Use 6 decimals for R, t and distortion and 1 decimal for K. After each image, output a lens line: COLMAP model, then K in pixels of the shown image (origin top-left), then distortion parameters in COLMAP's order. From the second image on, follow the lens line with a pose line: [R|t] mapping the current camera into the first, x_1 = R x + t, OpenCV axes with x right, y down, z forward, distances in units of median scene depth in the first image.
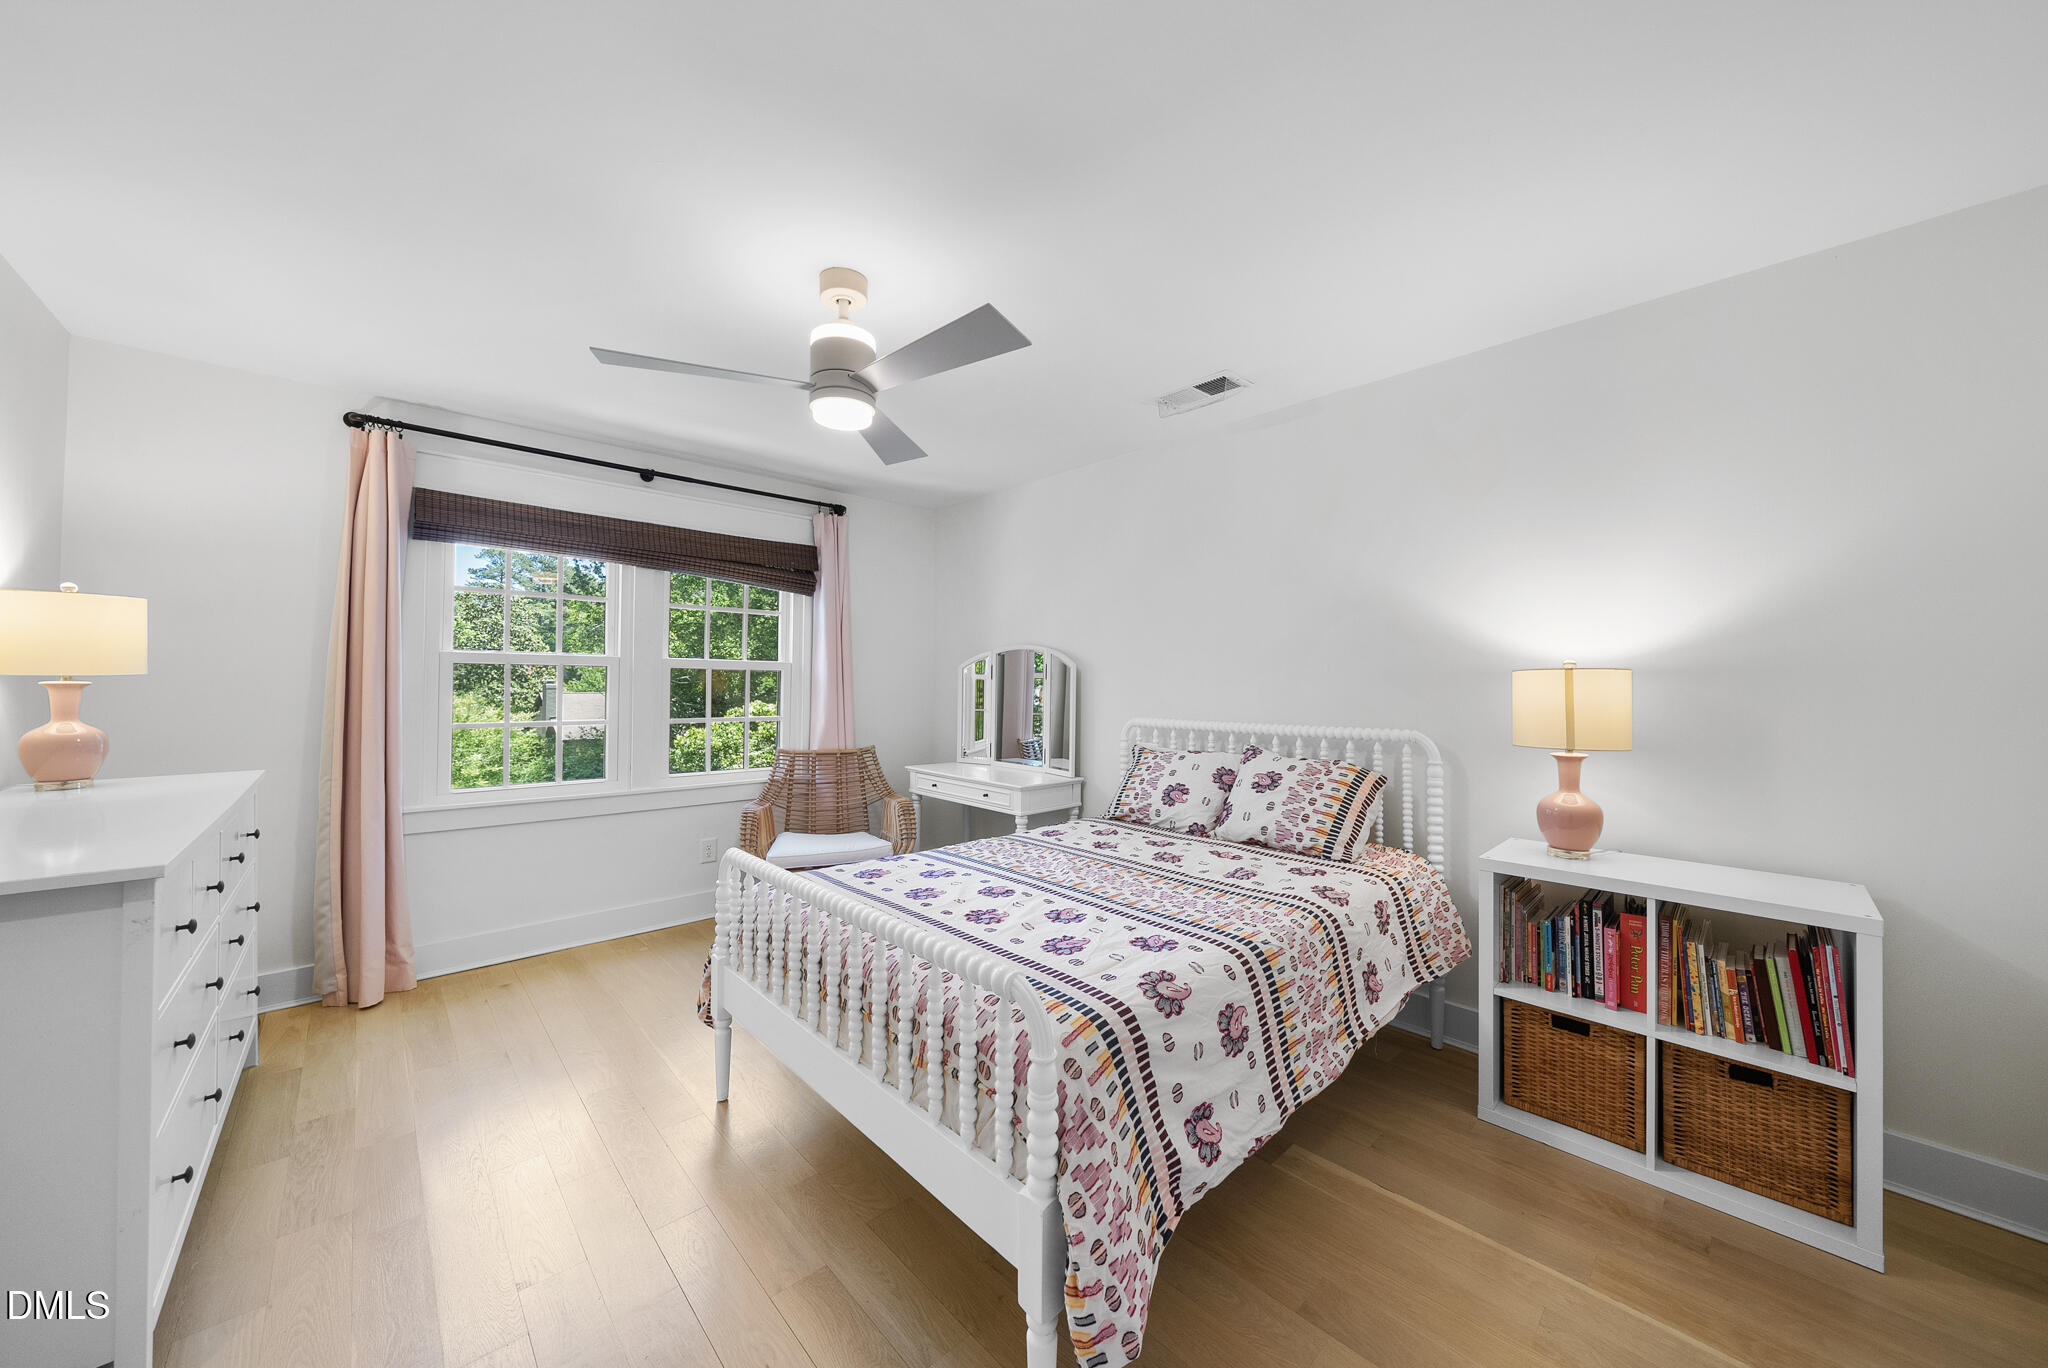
lens RADIAL K [[712.0, 0, 1012.7], [0, 712.0, 679.4], [0, 0, 1]] dist [-0.006136, -0.000044]
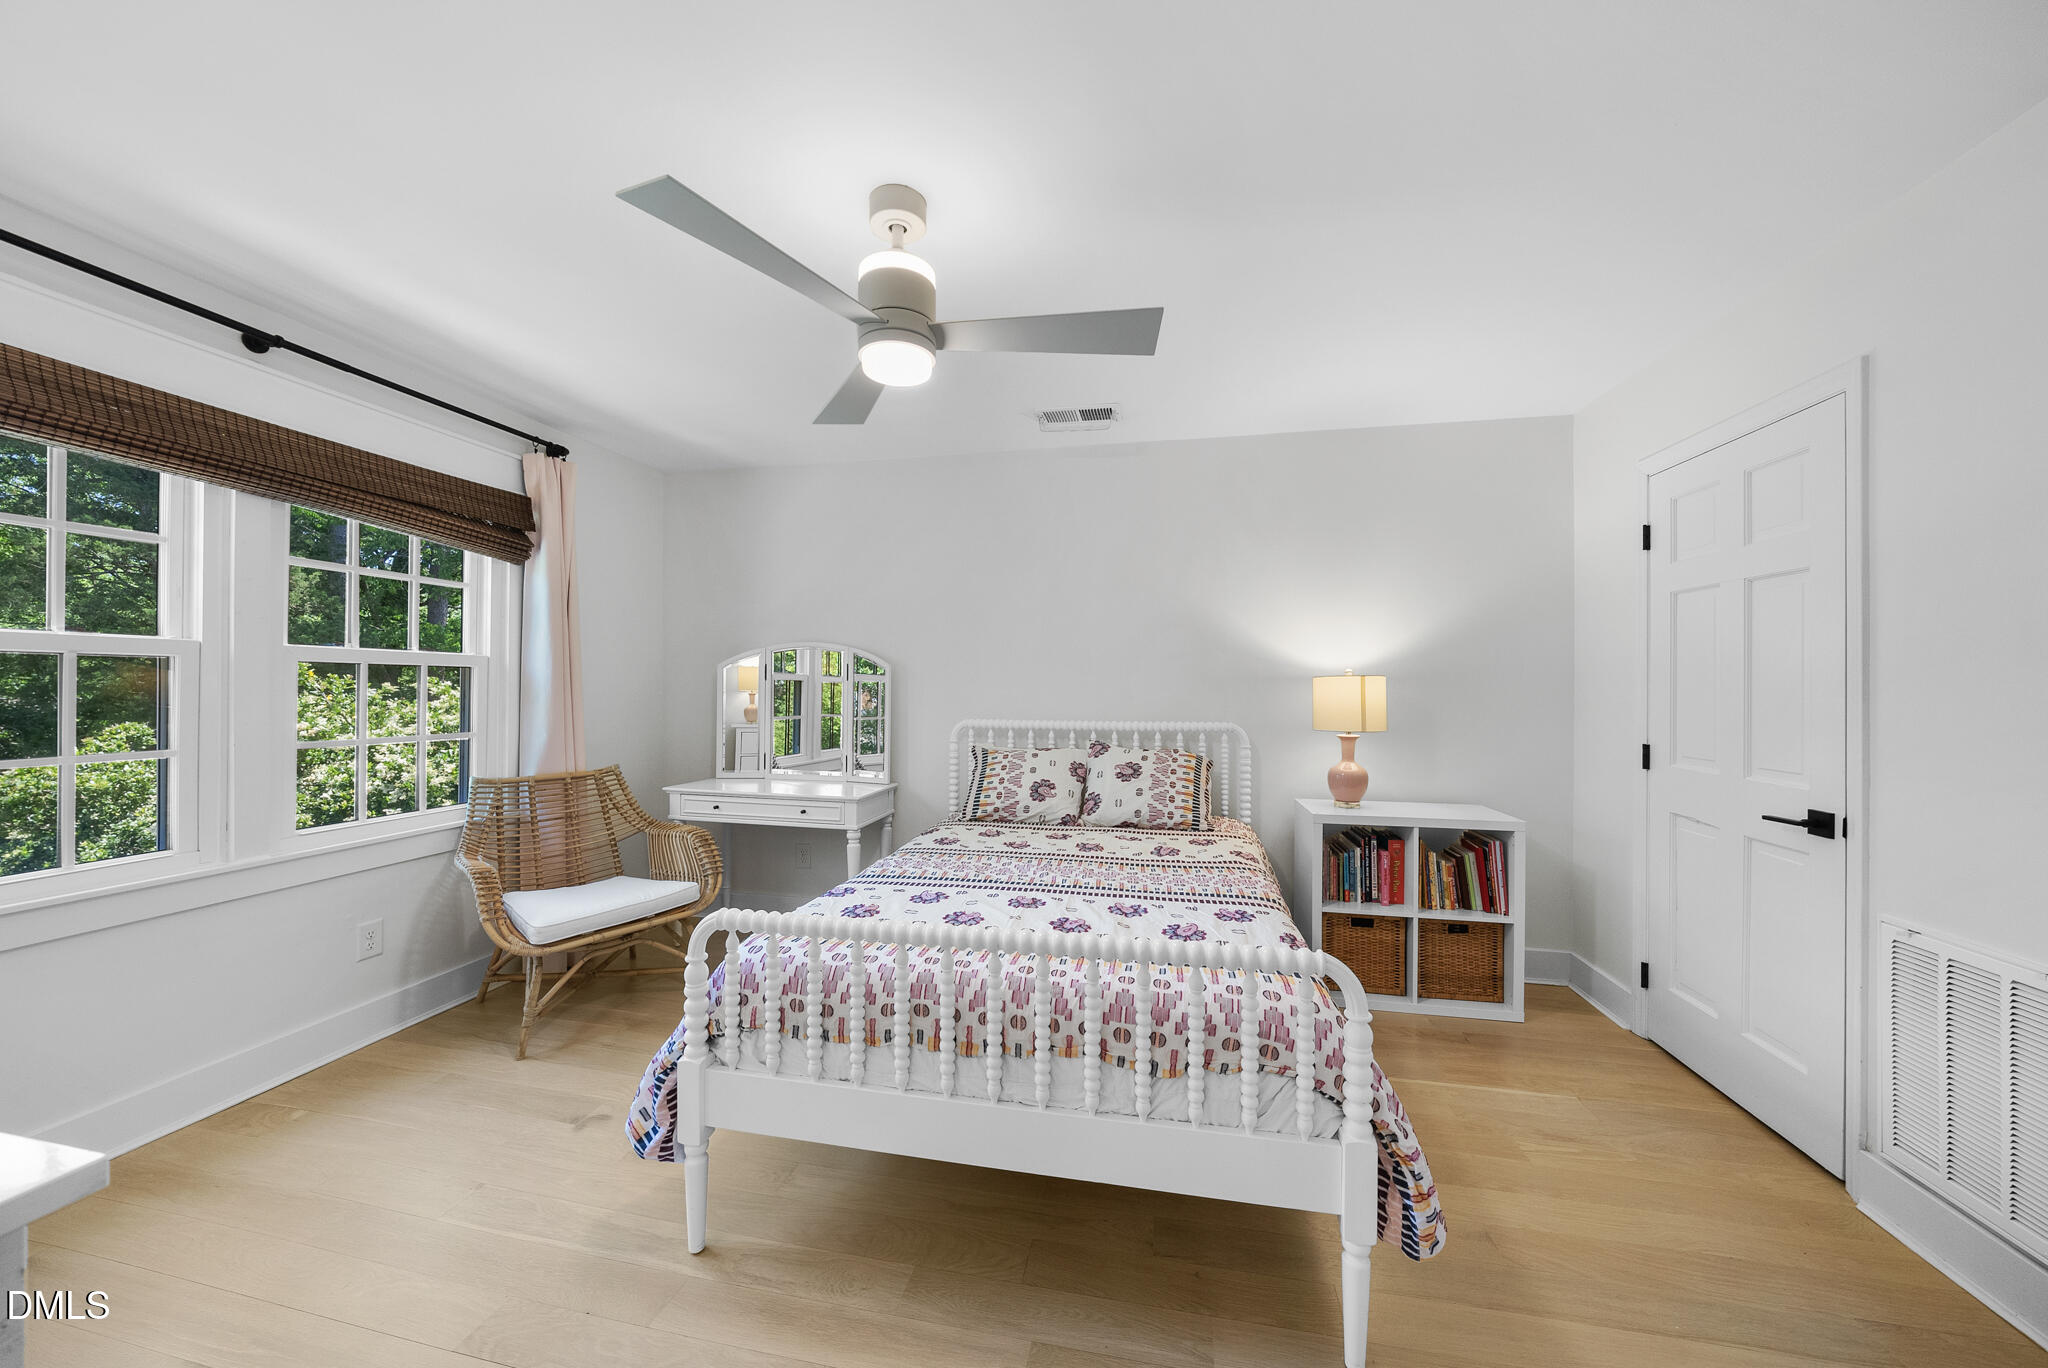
lens RADIAL K [[712.0, 0, 1026.4], [0, 712.0, 694.5], [0, 0, 1]] dist [-0.006136, -0.000044]
pose [[0.813116, -0.008439, 0.582041, -0.472570], [-0.004229, 0.999783, 0.020404, -0.002527], [-0.582087, -0.019052, 0.812903, 0.179107]]
